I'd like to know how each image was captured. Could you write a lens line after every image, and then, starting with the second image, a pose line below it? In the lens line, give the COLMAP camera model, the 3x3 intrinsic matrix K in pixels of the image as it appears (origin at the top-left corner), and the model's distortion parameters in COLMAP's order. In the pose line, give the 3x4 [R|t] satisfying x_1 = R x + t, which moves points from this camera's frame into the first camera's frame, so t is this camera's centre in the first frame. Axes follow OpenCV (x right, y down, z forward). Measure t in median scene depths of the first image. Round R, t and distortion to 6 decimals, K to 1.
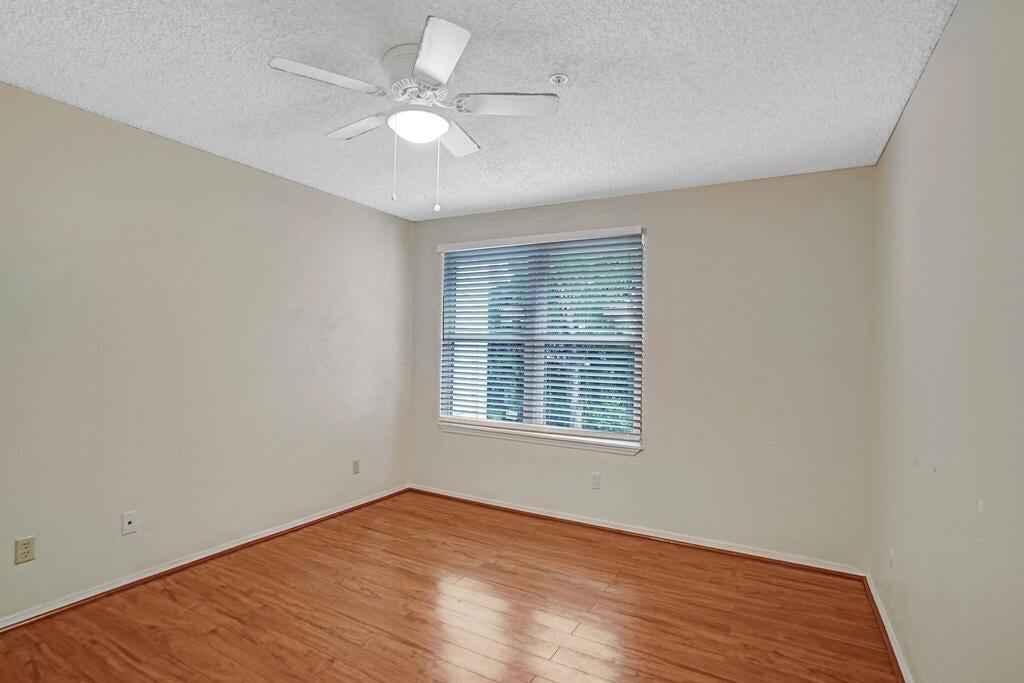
lens RADIAL K [[498.9, 0, 518.2], [0, 498.9, 340.2], [0, 0, 1]] dist [-0.018396, 0.012201]
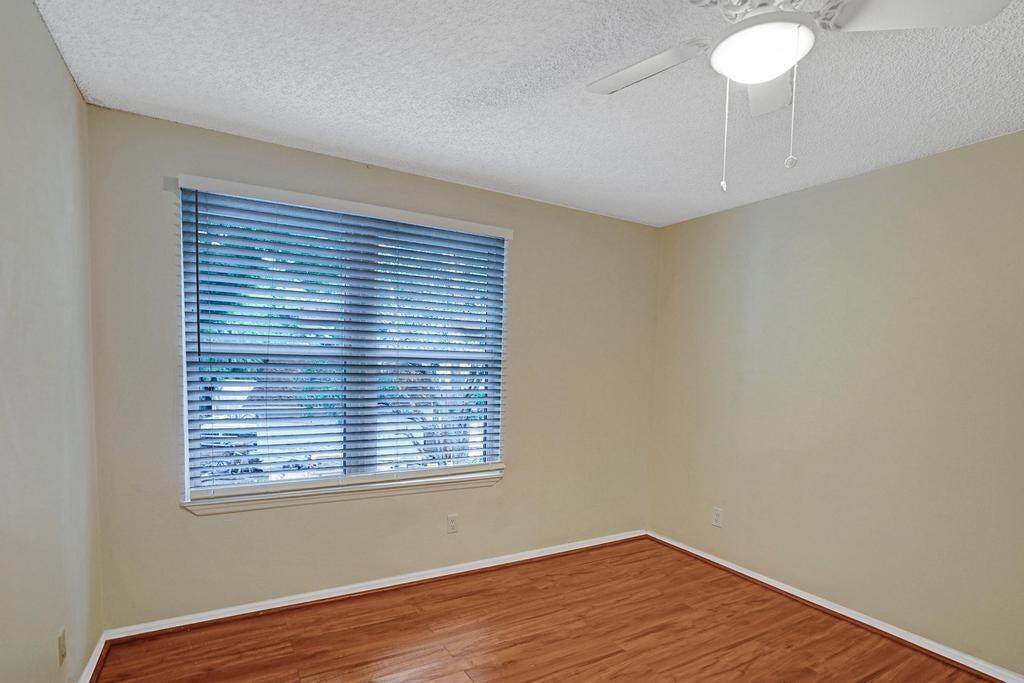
lens RADIAL K [[498.9, 0, 515.6], [0, 498.9, 347.4], [0, 0, 1]] dist [-0.018396, 0.012201]
pose [[0.559171, 0.017794, 0.828862, -0.526662], [-0.003609, 0.999812, -0.019029, -0.000739], [-0.829045, 0.007649, 0.559130, 0.457803]]
